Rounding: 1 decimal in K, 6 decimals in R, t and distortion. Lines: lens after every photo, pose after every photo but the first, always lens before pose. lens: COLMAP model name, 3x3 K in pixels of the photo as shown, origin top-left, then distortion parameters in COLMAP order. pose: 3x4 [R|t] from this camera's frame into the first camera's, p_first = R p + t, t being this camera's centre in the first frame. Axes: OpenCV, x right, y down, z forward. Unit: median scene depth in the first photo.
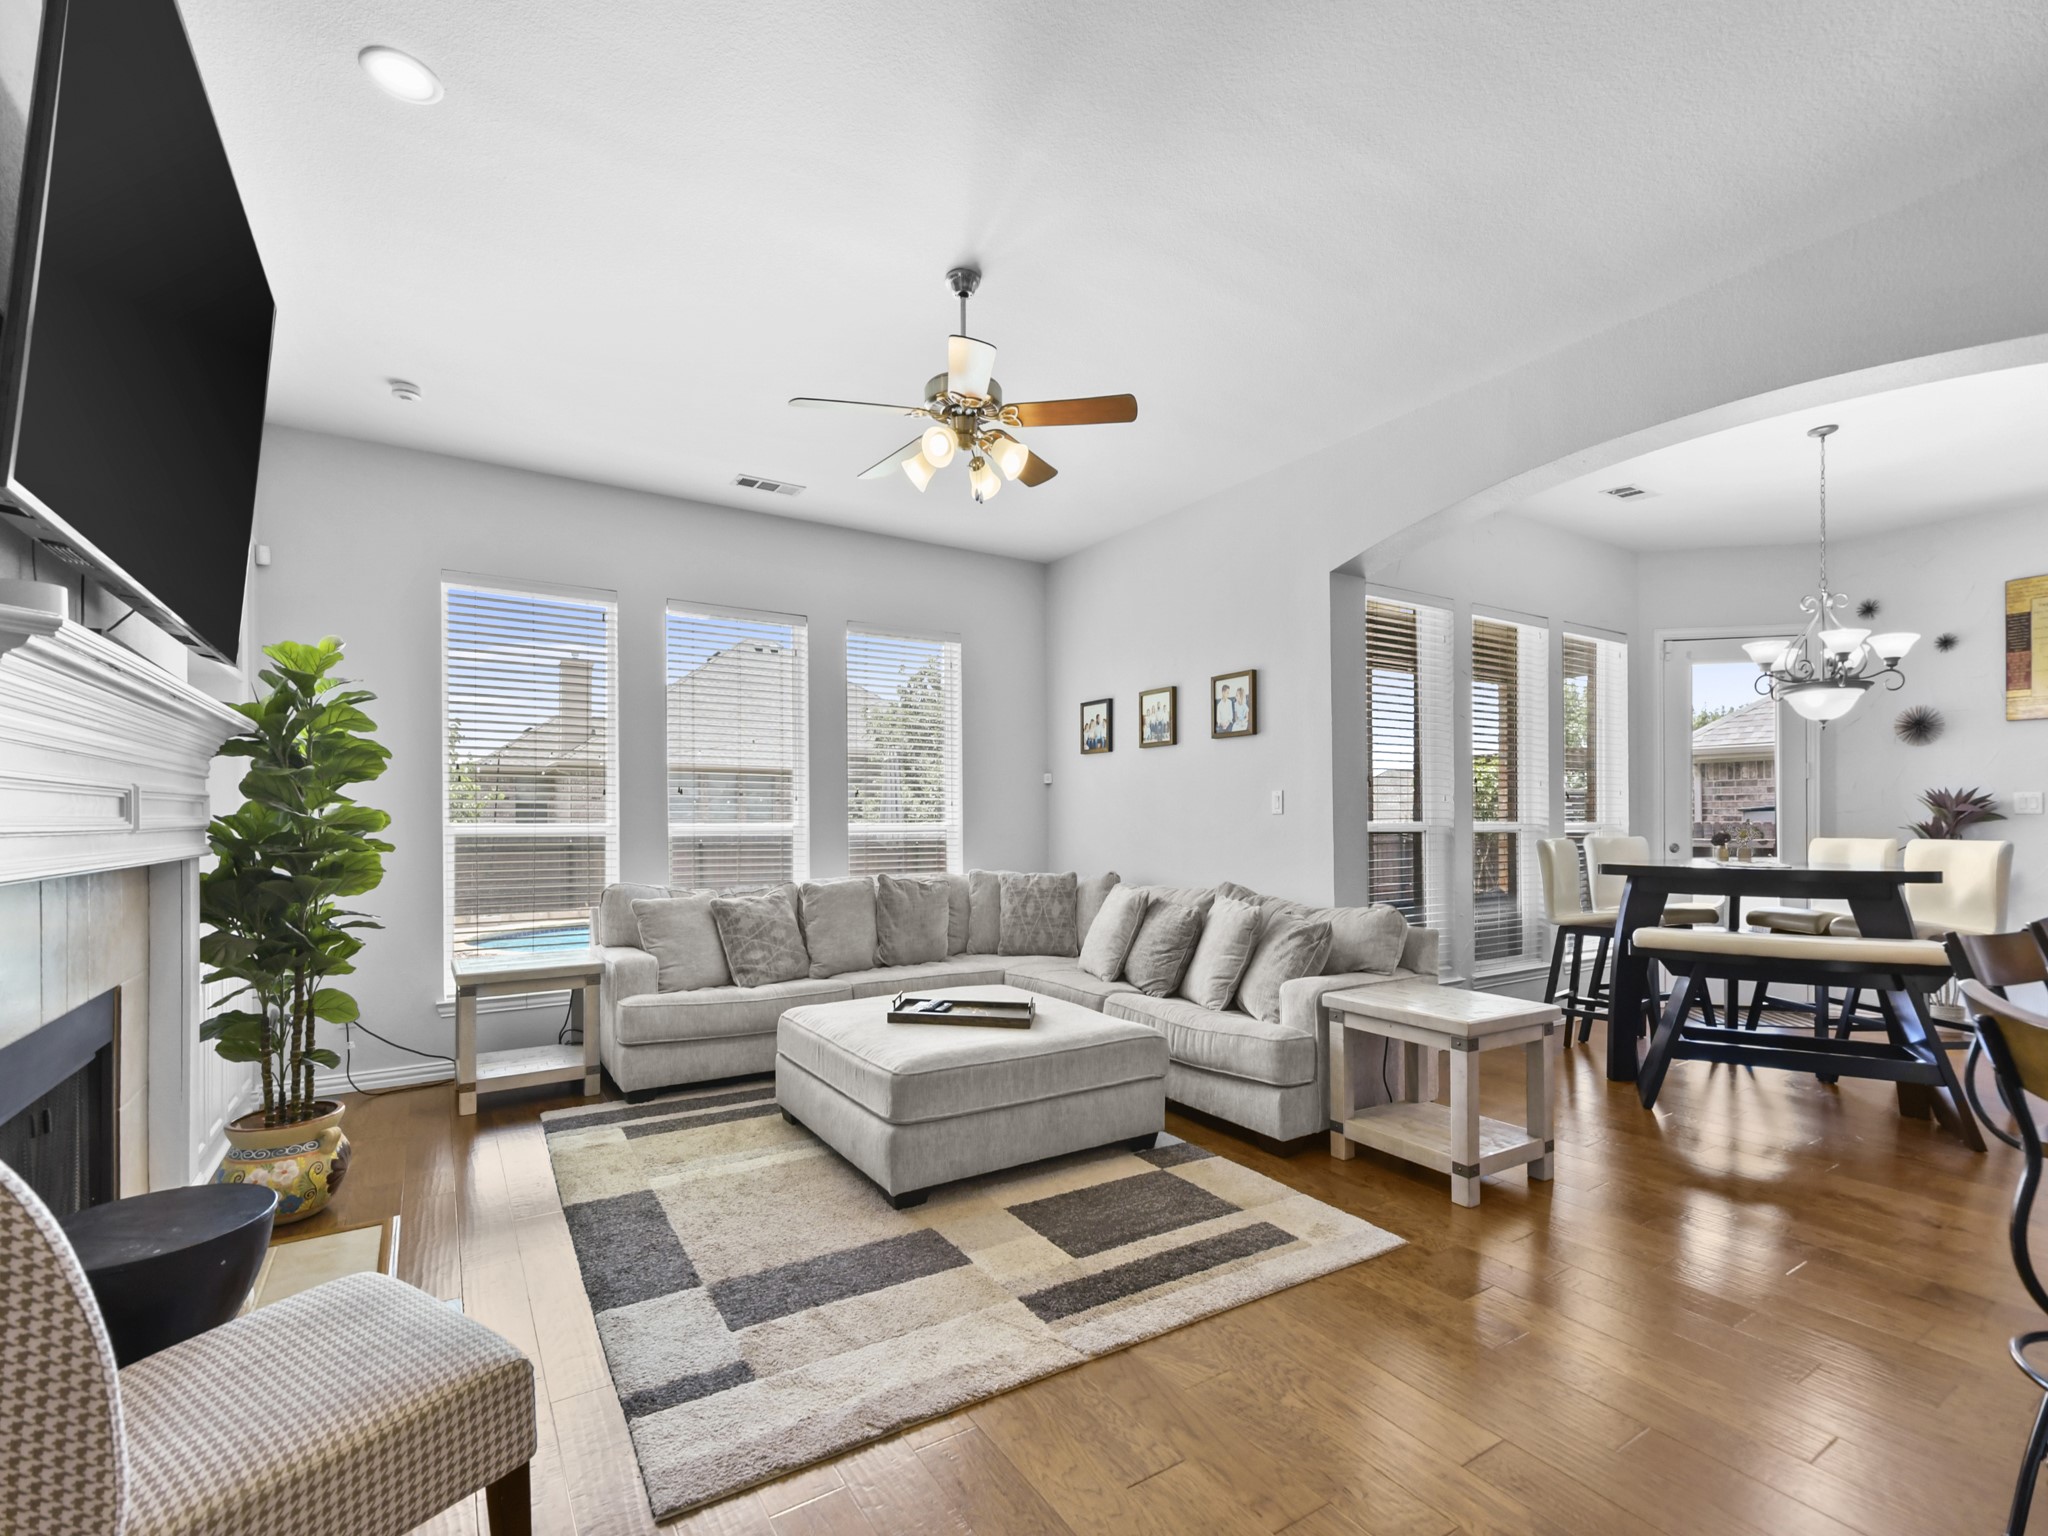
lens RADIAL K [[925.0, 0, 1023.6], [0, 925.0, 818.5], [0, 0, 1]] dist [0.012447, -0.004086]
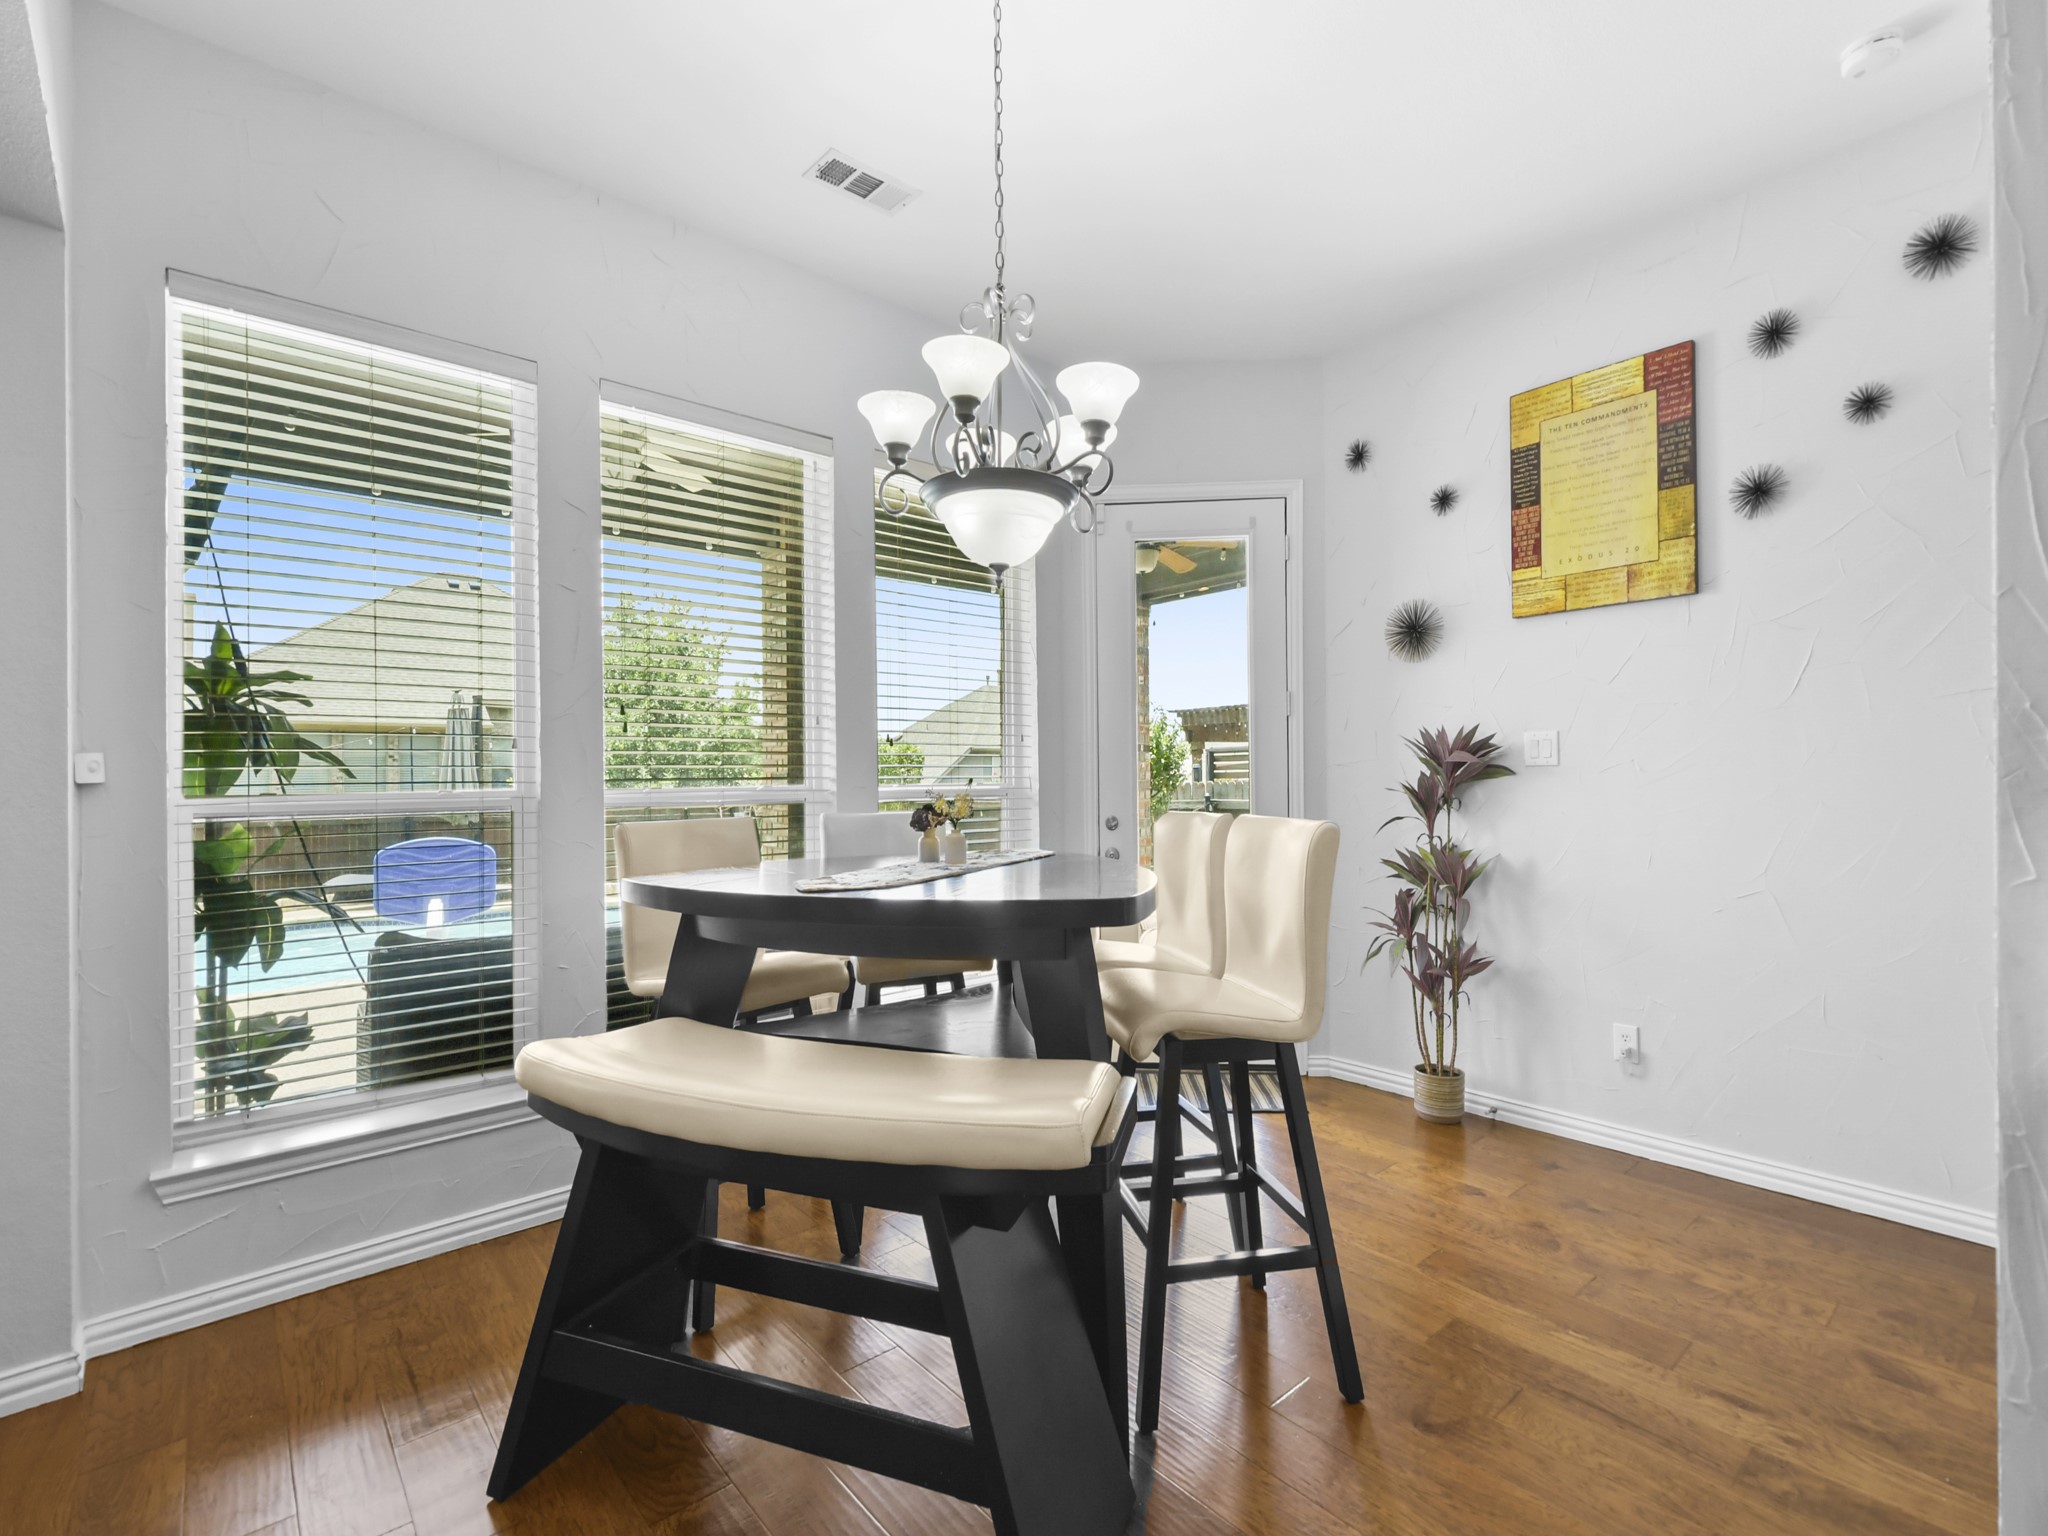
lens RADIAL K [[925.0, 0, 1022.0], [0, 925.0, 776.0], [0, 0, 1]] dist [0.012447, -0.004086]
pose [[0.989628, -0.008330, 0.143412, 0.634786], [0.007843, 0.999961, 0.003961, -0.003446], [-0.143440, -0.002795, 0.989655, 0.427120]]
